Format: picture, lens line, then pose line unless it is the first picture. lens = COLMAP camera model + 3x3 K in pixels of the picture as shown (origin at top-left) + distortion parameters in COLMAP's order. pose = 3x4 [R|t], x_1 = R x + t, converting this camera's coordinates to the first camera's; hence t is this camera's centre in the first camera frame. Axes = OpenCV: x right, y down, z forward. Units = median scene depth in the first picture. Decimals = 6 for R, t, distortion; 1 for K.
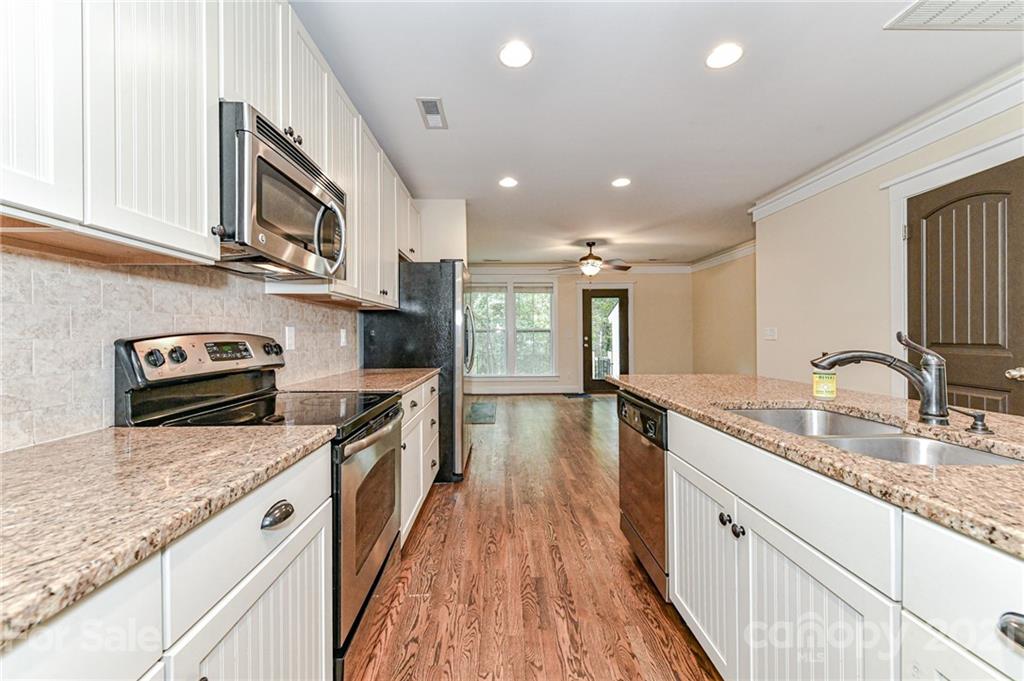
lens RADIAL K [[400.9, 0, 510.1], [0, 400.9, 336.2], [0, 0, 1]] dist [0.002726, -0.001102]
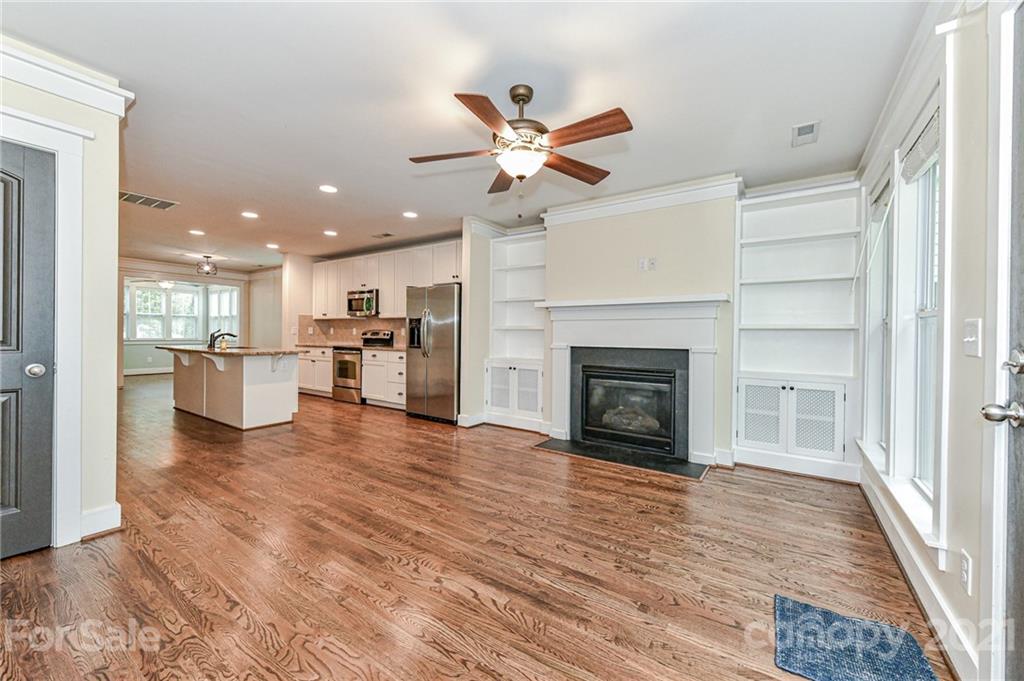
lens RADIAL K [[400.9, 0, 514.2], [0, 400.9, 337.7], [0, 0, 1]] dist [0.002726, -0.001102]
pose [[-0.581259, 0.008852, -0.813671, 0.638286], [-0.008976, 0.999810, 0.017289, -0.004312], [0.813669, 0.017353, -0.581069, 1.508172]]
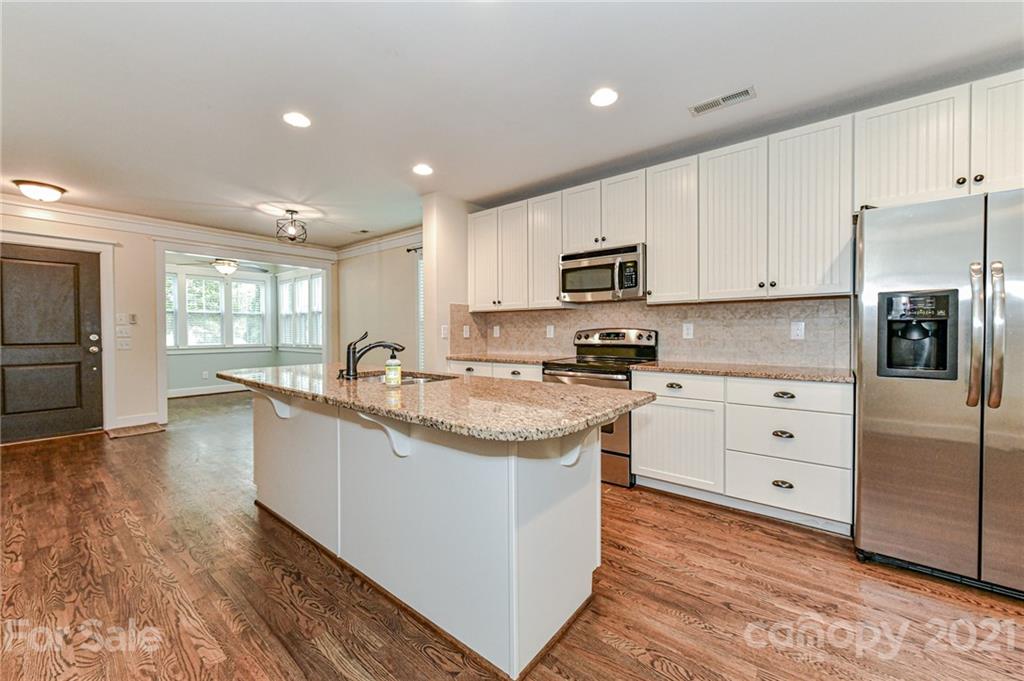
lens RADIAL K [[400.9, 0, 509.7], [0, 400.9, 337.4], [0, 0, 1]] dist [0.002726, -0.001102]
pose [[-0.649039, 0.021362, -0.760455, 0.450410], [0.006576, 0.999726, 0.022471, -0.004268], [0.760726, 0.009584, -0.649002, 0.630083]]
